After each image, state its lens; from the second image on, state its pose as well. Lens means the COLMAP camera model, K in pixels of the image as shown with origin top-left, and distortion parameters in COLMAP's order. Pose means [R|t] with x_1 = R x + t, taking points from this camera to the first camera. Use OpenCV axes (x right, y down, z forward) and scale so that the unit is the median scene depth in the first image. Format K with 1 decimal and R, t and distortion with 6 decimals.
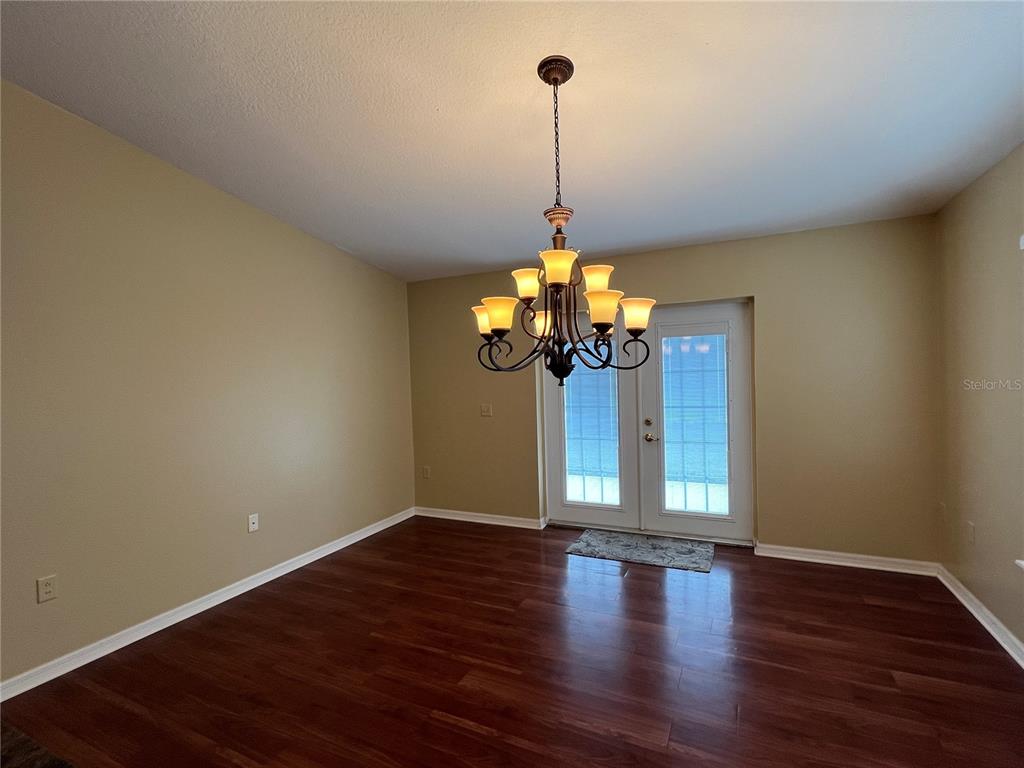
lens RADIAL K [[489.1, 0, 514.6], [0, 489.1, 387.0], [0, 0, 1]] dist [0.000979, -0.000774]
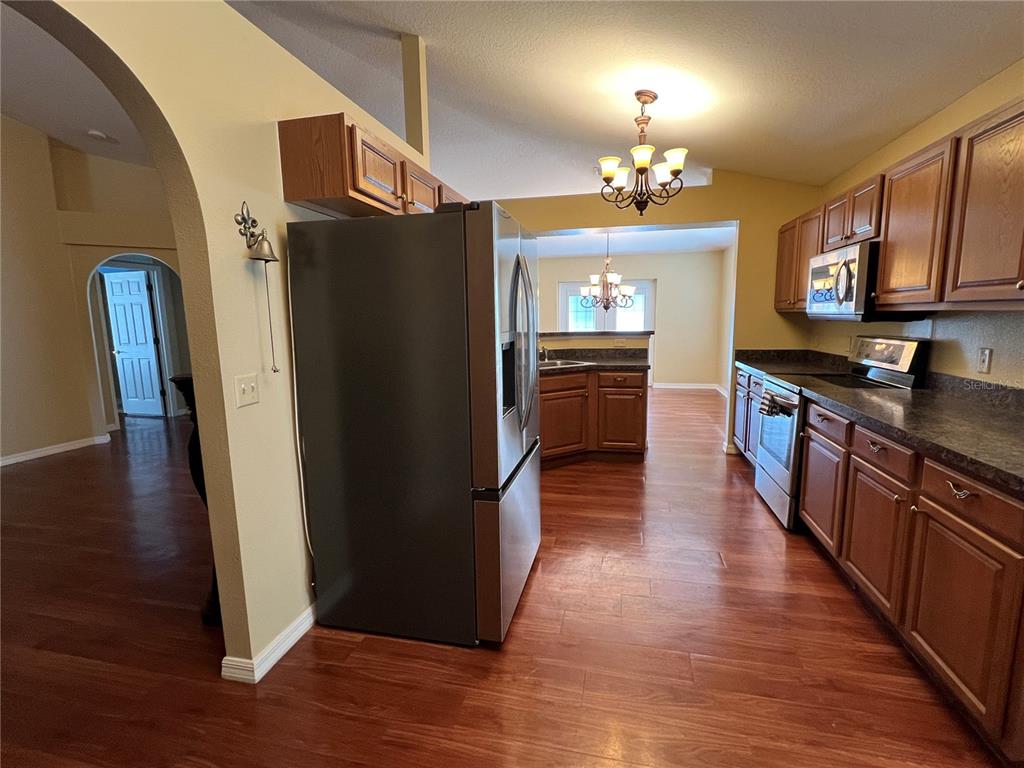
lens RADIAL K [[489.1, 0, 508.7], [0, 489.1, 386.8], [0, 0, 1]] dist [0.000979, -0.000774]
pose [[0.977913, -0.014354, 0.208519, -0.679540], [-0.009361, 0.993630, 0.112302, 0.071815], [-0.208803, -0.111774, 0.971549, -1.153115]]
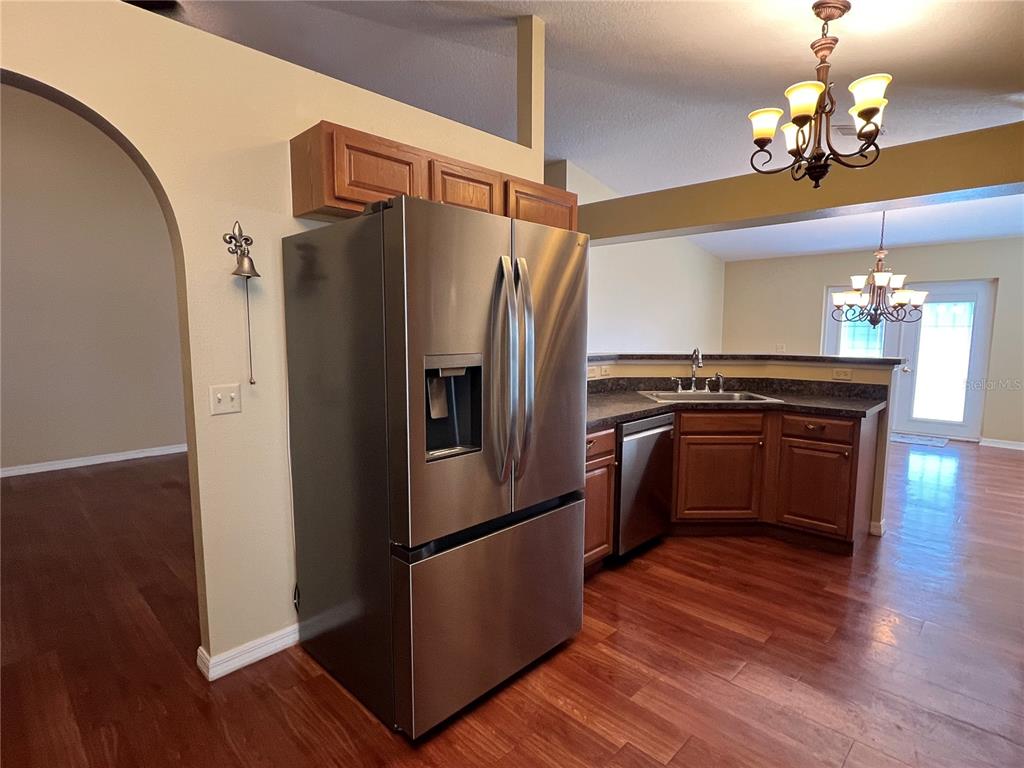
lens RADIAL K [[533.5, 0, 509.3], [0, 533.5, 387.3], [0, 0, 1]] dist [0.003584, -0.000448]
pose [[0.943804, 0.068777, -0.323271, -0.373907], [-0.039955, 0.994678, 0.094971, 0.054722], [0.328082, -0.076717, 0.941529, -1.053825]]
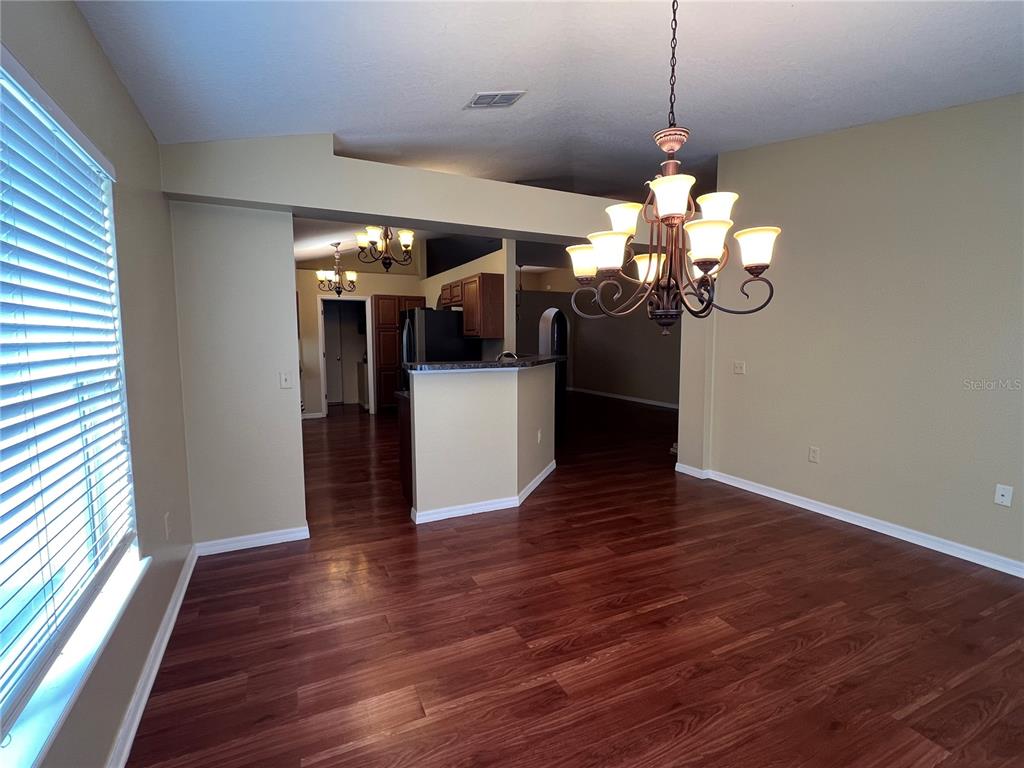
lens RADIAL K [[489.1, 0, 510.6], [0, 489.1, 383.2], [0, 0, 1]] dist [0.000979, -0.000774]
pose [[-0.631364, 0.102625, -0.768666, 0.540421], [-0.000071, 0.991197, 0.132394, -0.020525], [0.775487, 0.083643, -0.625799, 0.740867]]
